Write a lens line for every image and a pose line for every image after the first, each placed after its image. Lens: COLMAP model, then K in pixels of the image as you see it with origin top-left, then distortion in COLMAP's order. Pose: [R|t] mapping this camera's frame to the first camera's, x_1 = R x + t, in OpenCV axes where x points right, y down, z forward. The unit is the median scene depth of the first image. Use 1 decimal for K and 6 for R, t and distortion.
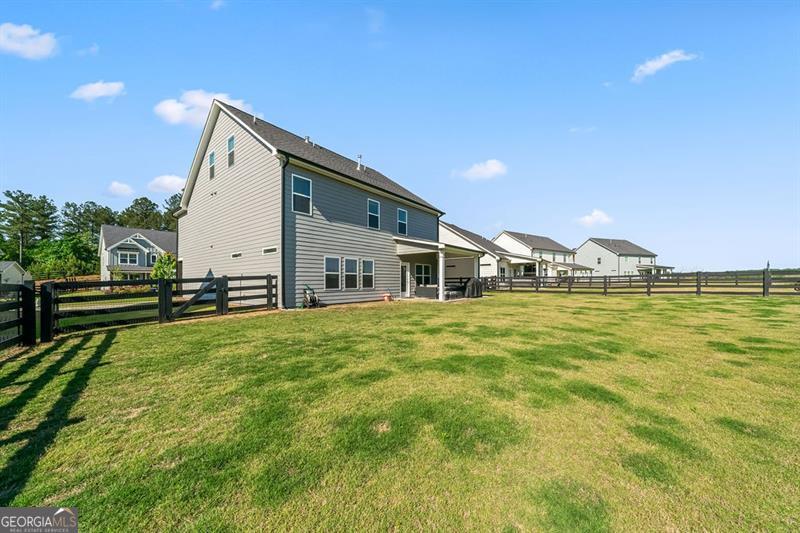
lens RADIAL K [[280.4, 0, 397.0], [0, 280.4, 275.8], [0, 0, 1]] dist [-0.000810, -0.000015]
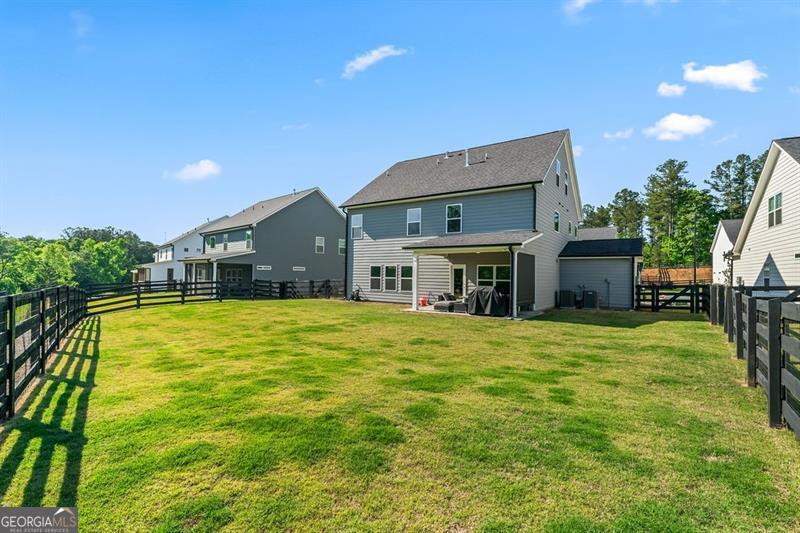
lens RADIAL K [[350.4, 0, 400.0], [0, 350.4, 266.5], [0, 0, 1]] dist [0.000800, 0.000140]
pose [[0.088512, -0.016611, -0.995937, 1.392474], [0.006850, 0.999847, -0.016068, -0.034016], [0.996052, -0.005400, 0.088612, 0.934929]]
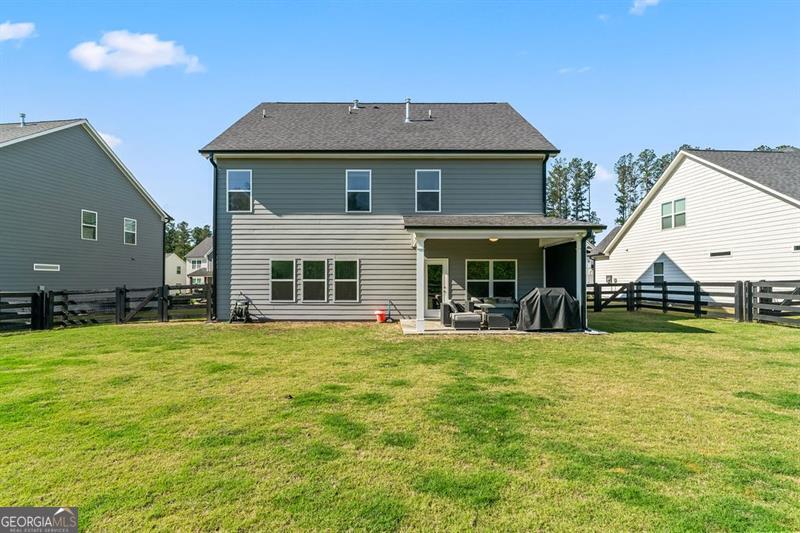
lens RADIAL K [[399.8, 0, 400.0], [0, 399.8, 266.5], [0, 0, 1]] dist [-0.000471, 0.000160]
pose [[0.623240, -0.021945, -0.781723, 0.813277], [0.012666, 0.999758, -0.017968, -0.022911], [0.781928, 0.001297, 0.623367, 0.543693]]
